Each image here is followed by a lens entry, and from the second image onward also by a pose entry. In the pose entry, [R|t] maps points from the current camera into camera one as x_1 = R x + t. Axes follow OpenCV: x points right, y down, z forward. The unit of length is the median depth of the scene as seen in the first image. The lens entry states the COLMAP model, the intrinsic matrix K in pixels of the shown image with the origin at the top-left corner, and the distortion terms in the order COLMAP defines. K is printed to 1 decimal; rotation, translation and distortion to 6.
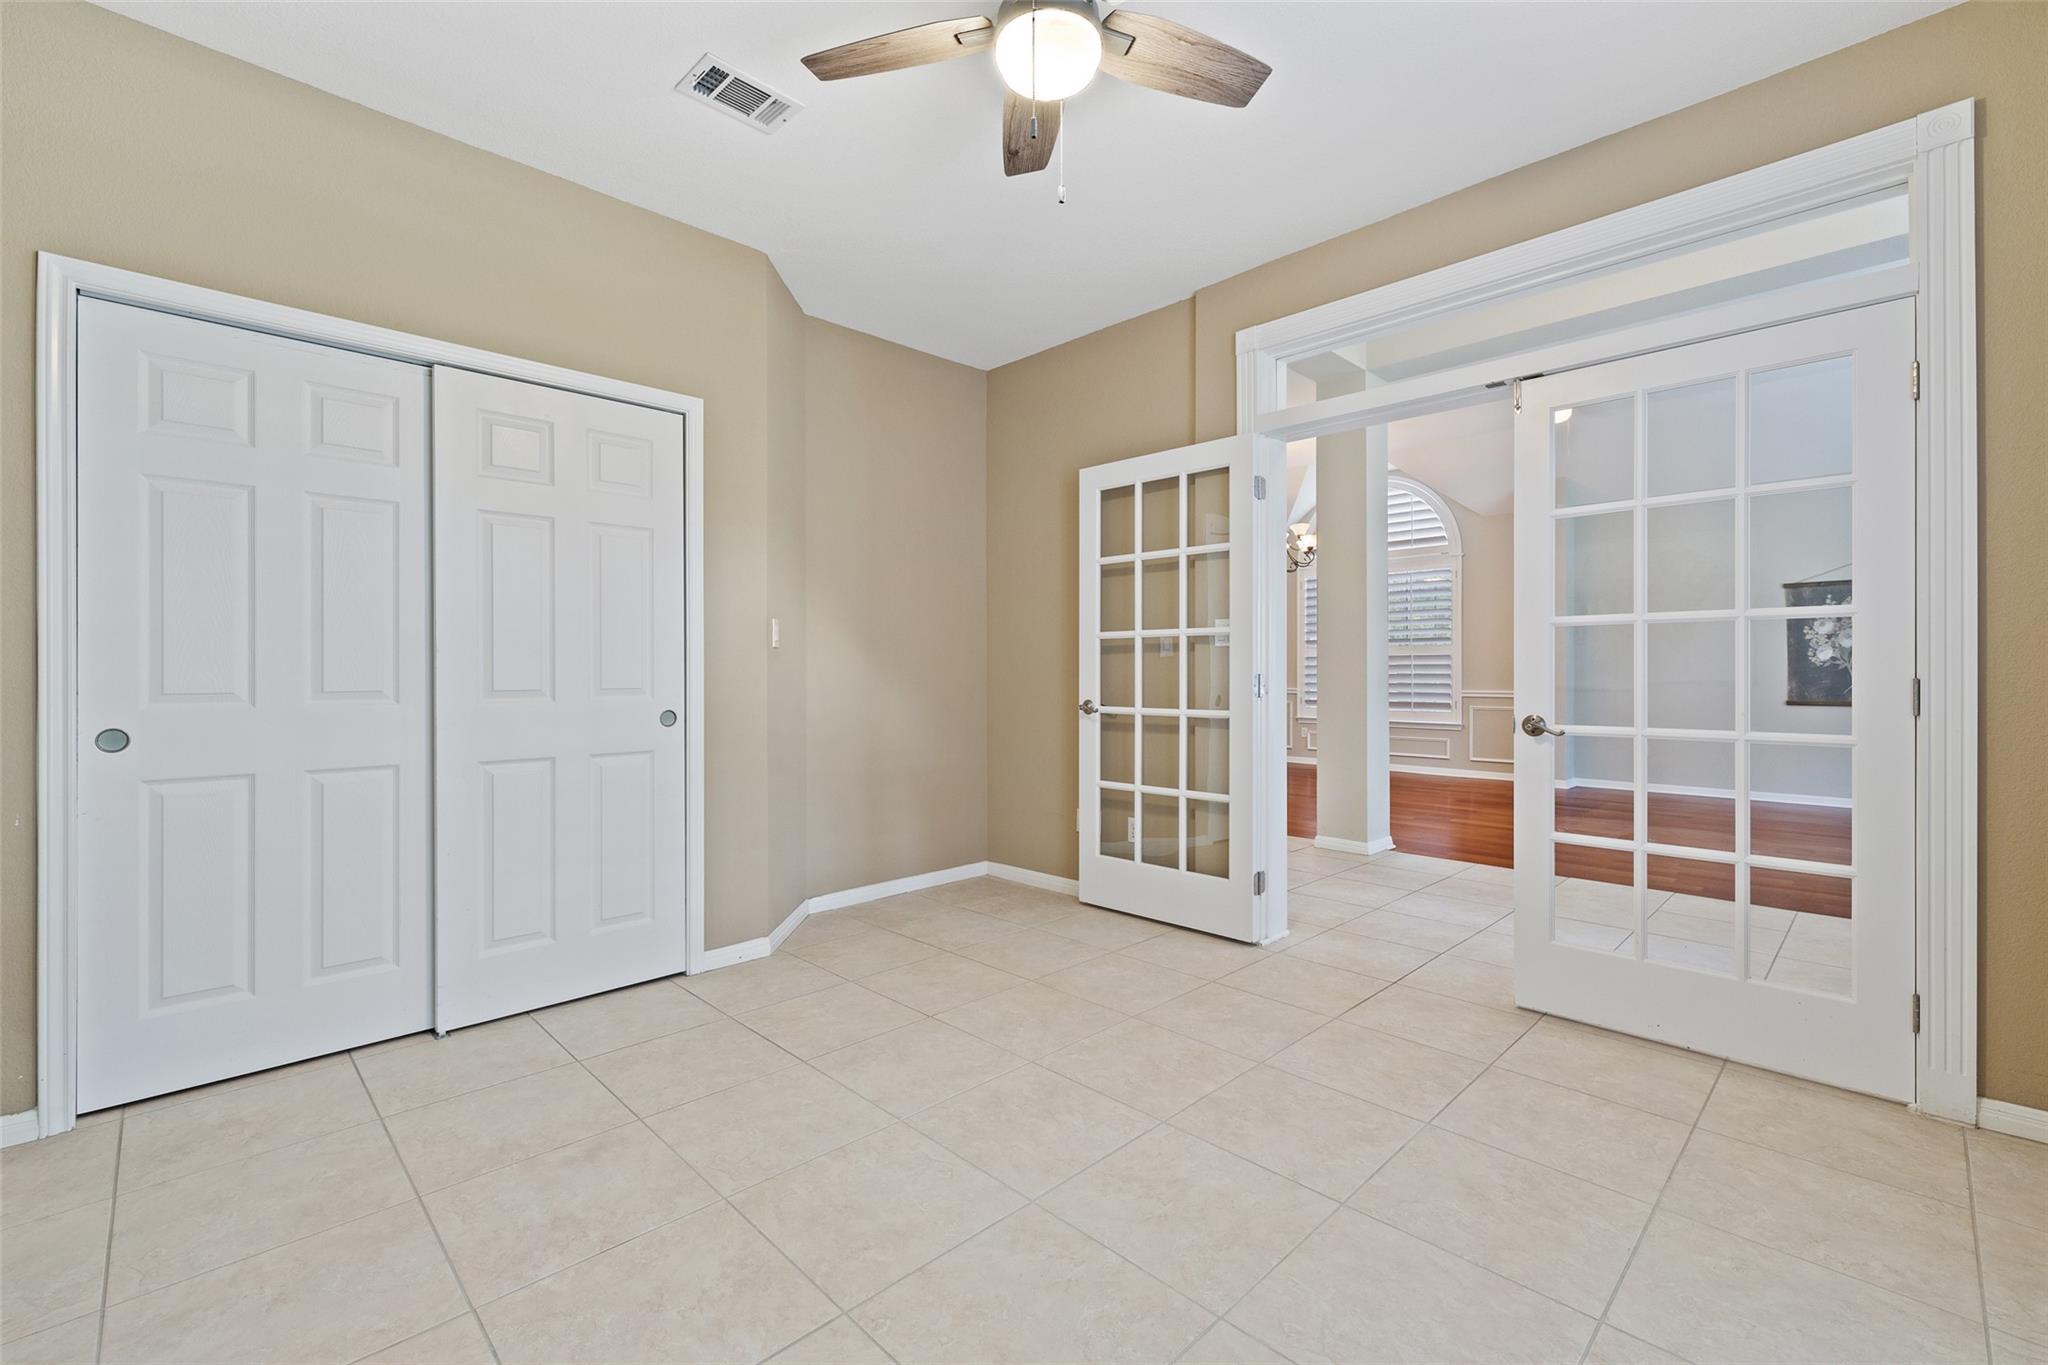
lens RADIAL K [[867.0, 0, 1015.5], [0, 867.0, 670.7], [0, 0, 1]] dist [0.000341, 0.000107]
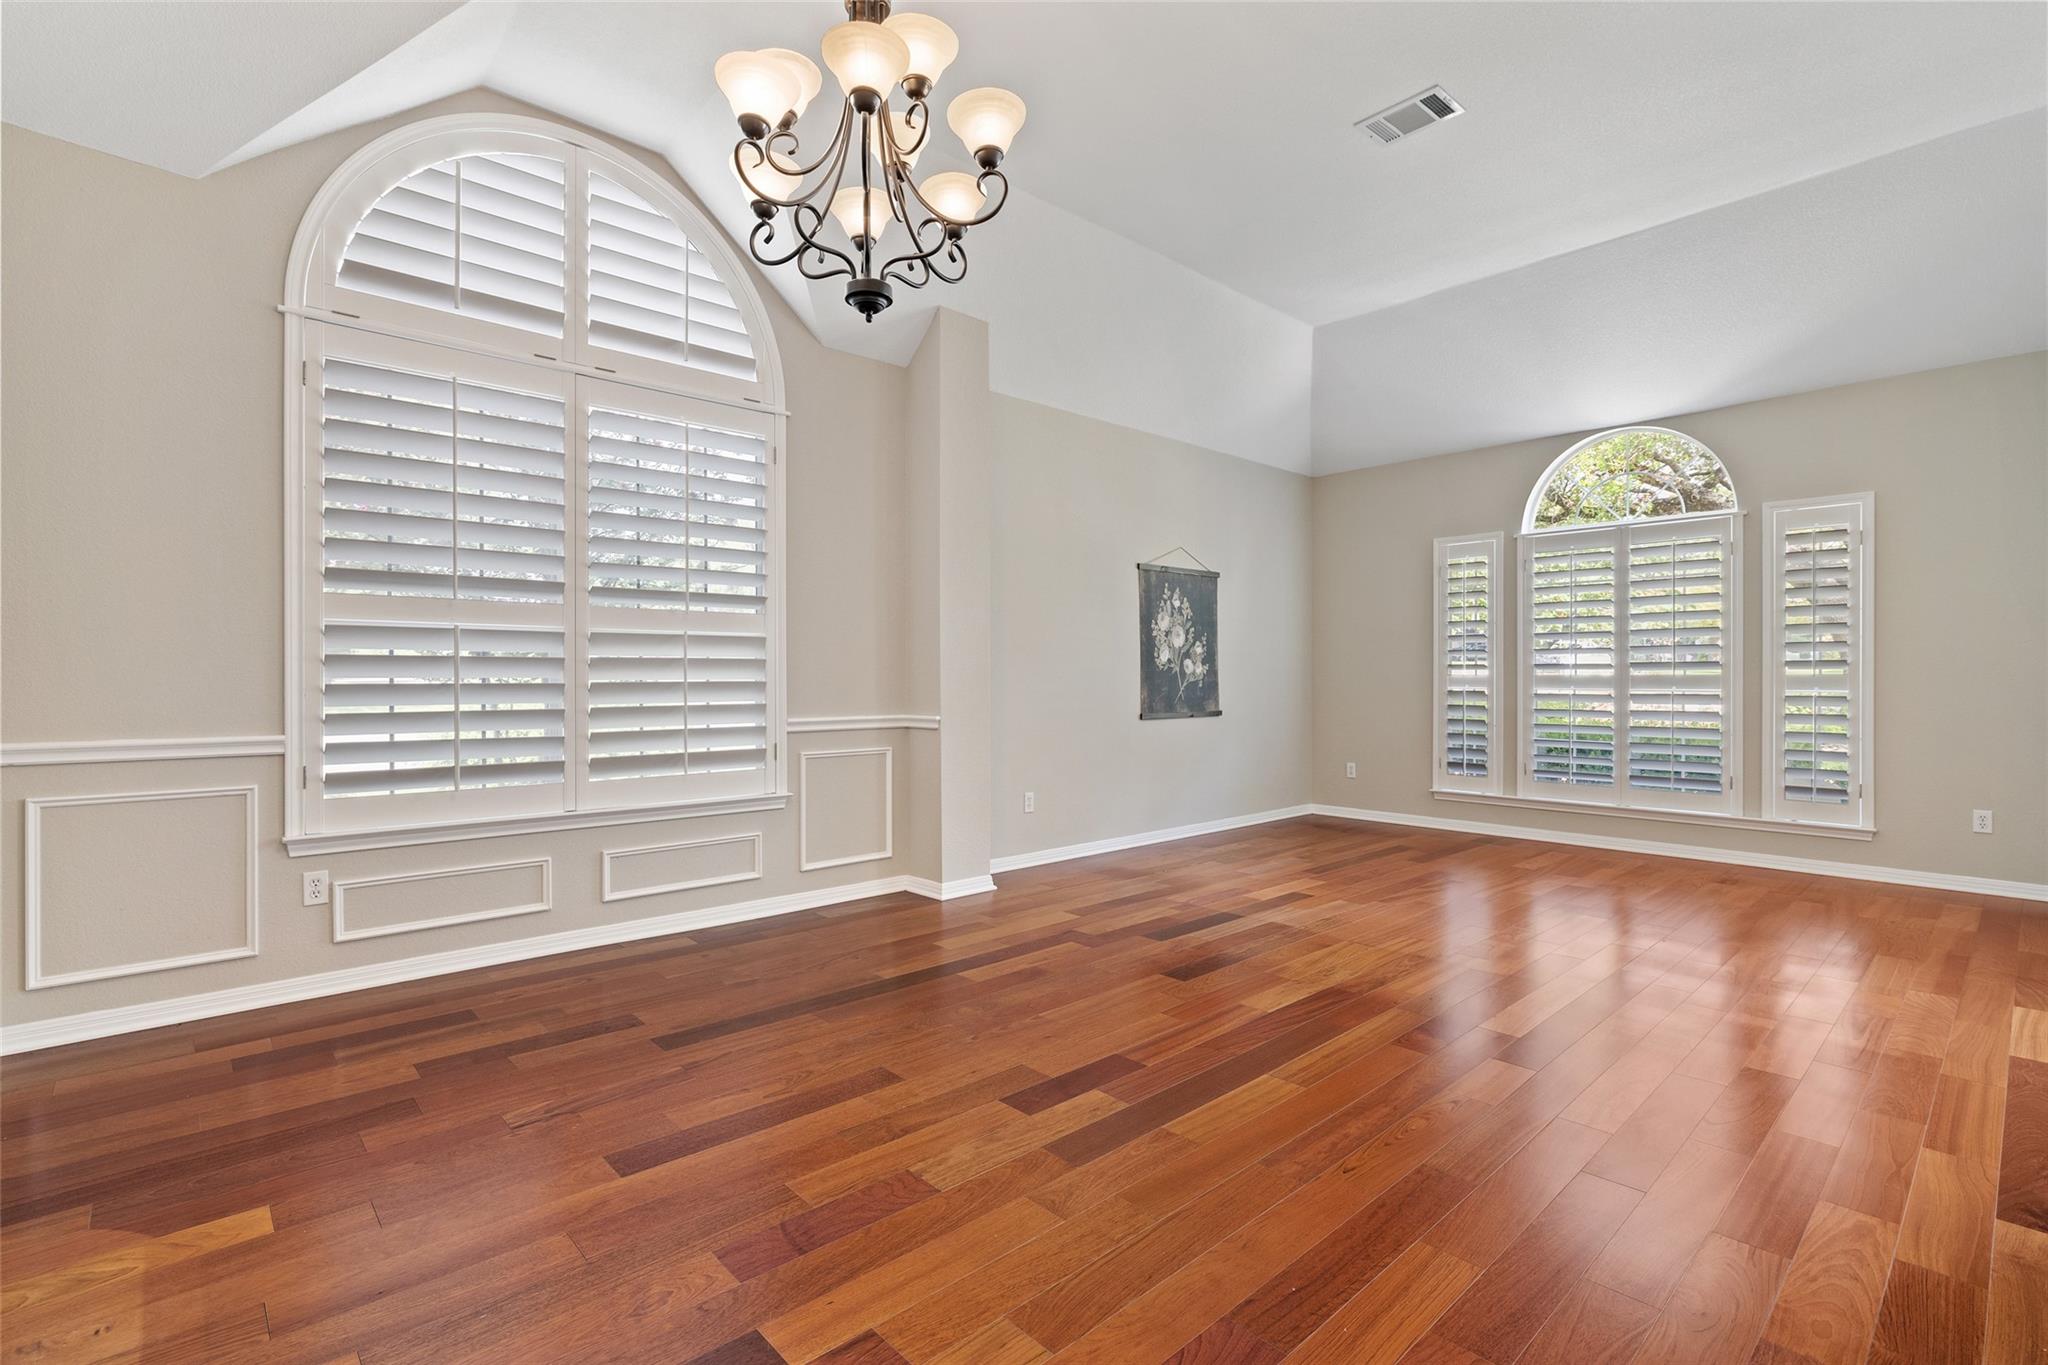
lens RADIAL K [[940.7, 0, 1018.7], [0, 940.7, 679.6], [0, 0, 1]] dist [-0.013231, 0.000315]
pose [[0.033621, -0.001528, 0.999433, 0.081649], [-0.000635, 0.999999, 0.001550, 0.004434], [-0.999434, -0.000686, 0.033620, 1.997550]]
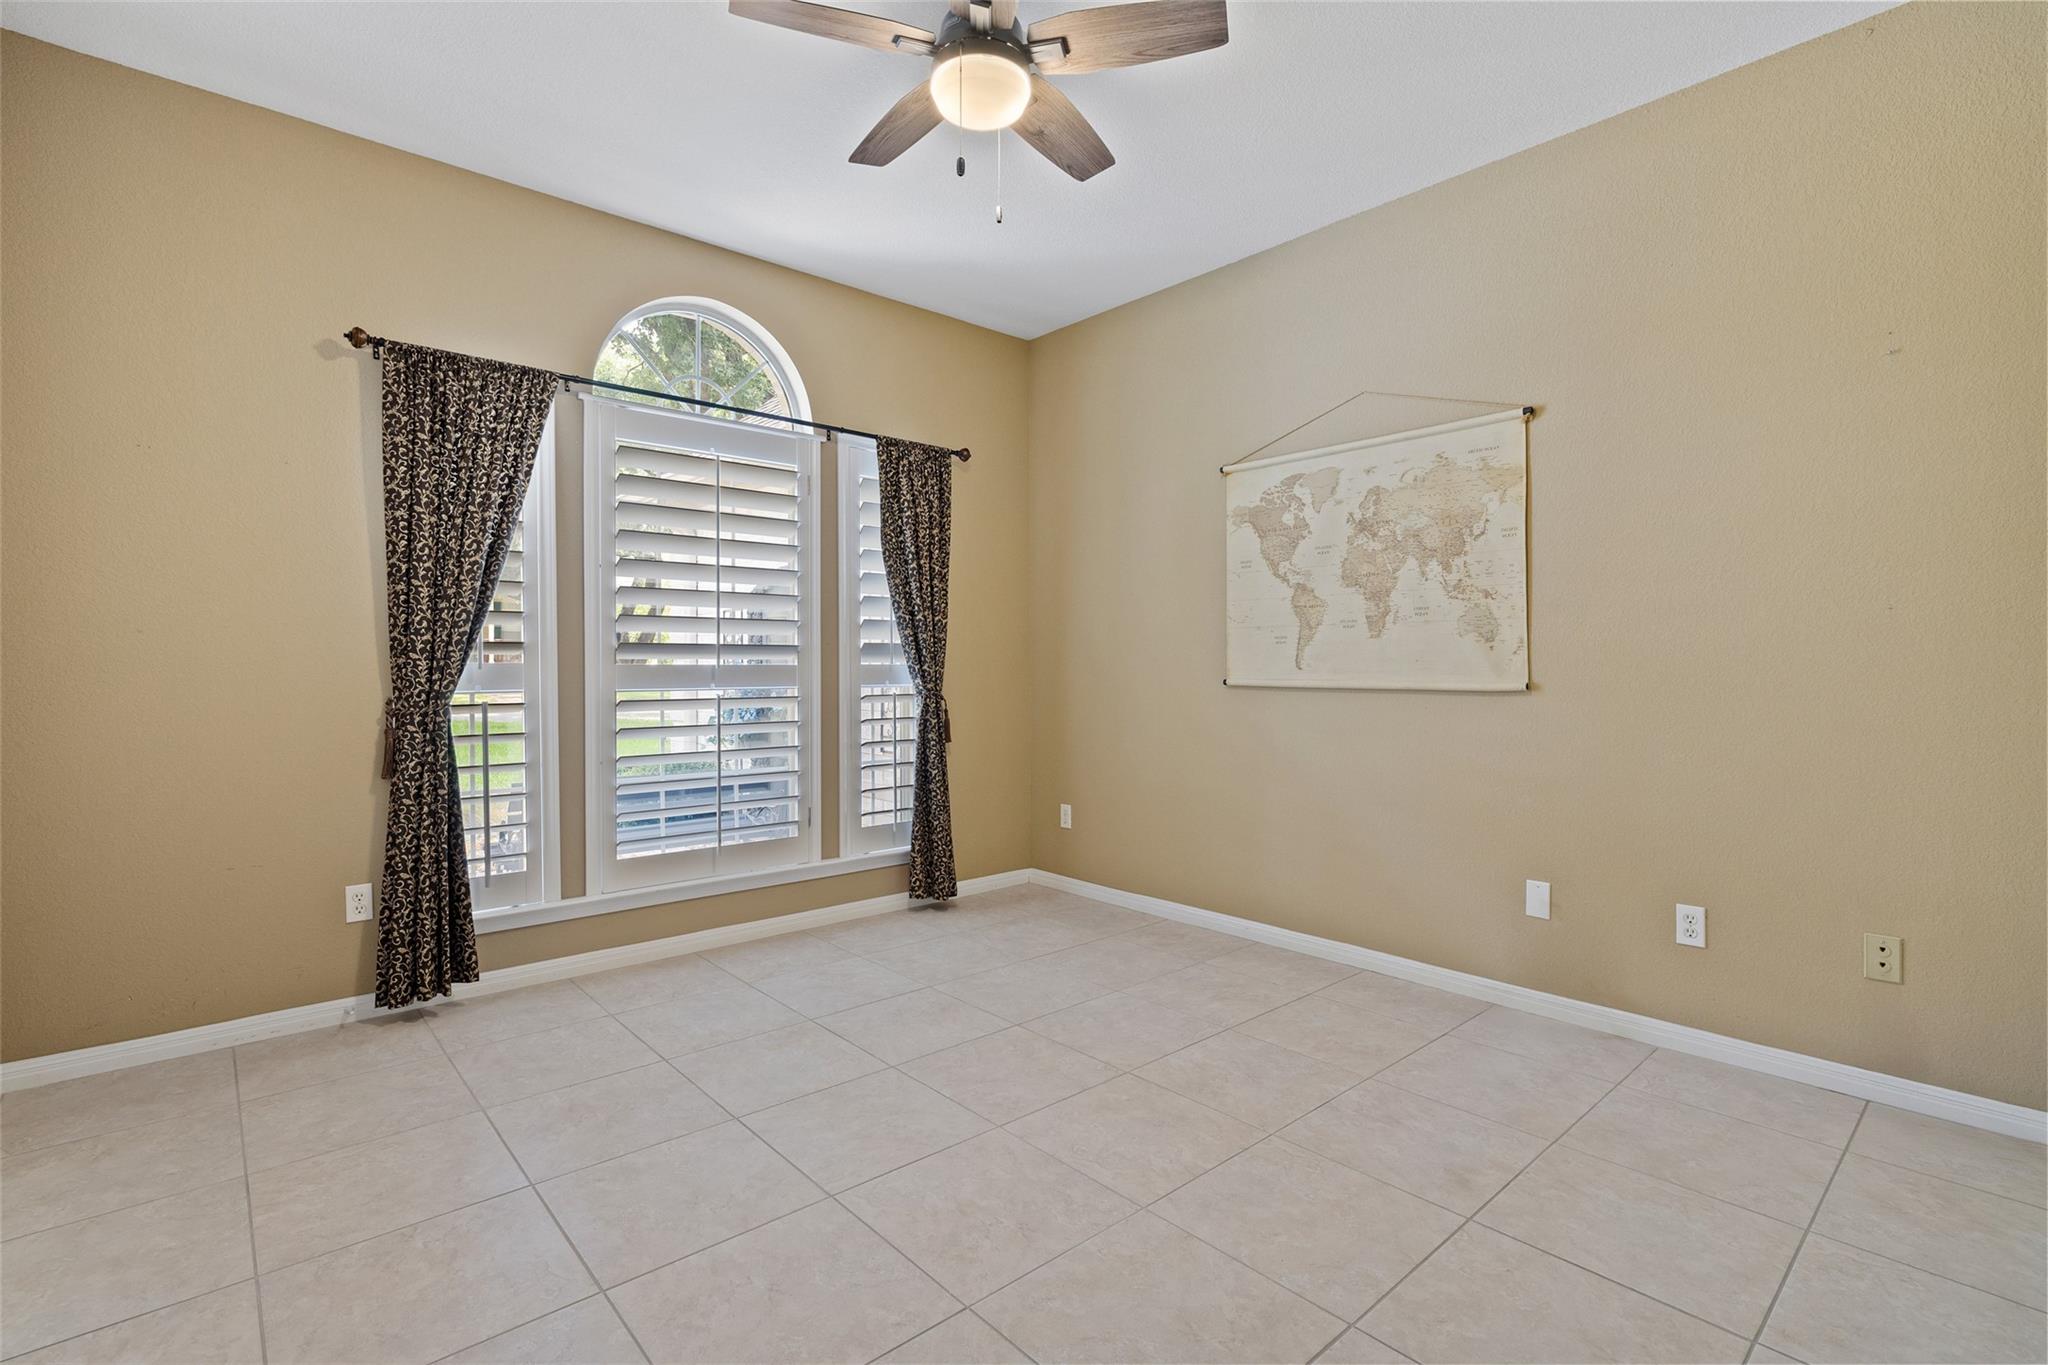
lens RADIAL K [[940.7, 0, 1018.7], [0, 940.7, 679.6], [0, 0, 1]] dist [-0.013231, 0.000315]
pose [[-0.998952, 0.000124, 0.045761, -0.029019], [0.000547, 0.999957, 0.009224, 0.003998], [-0.045758, 0.009239, -0.998910, 1.015480]]
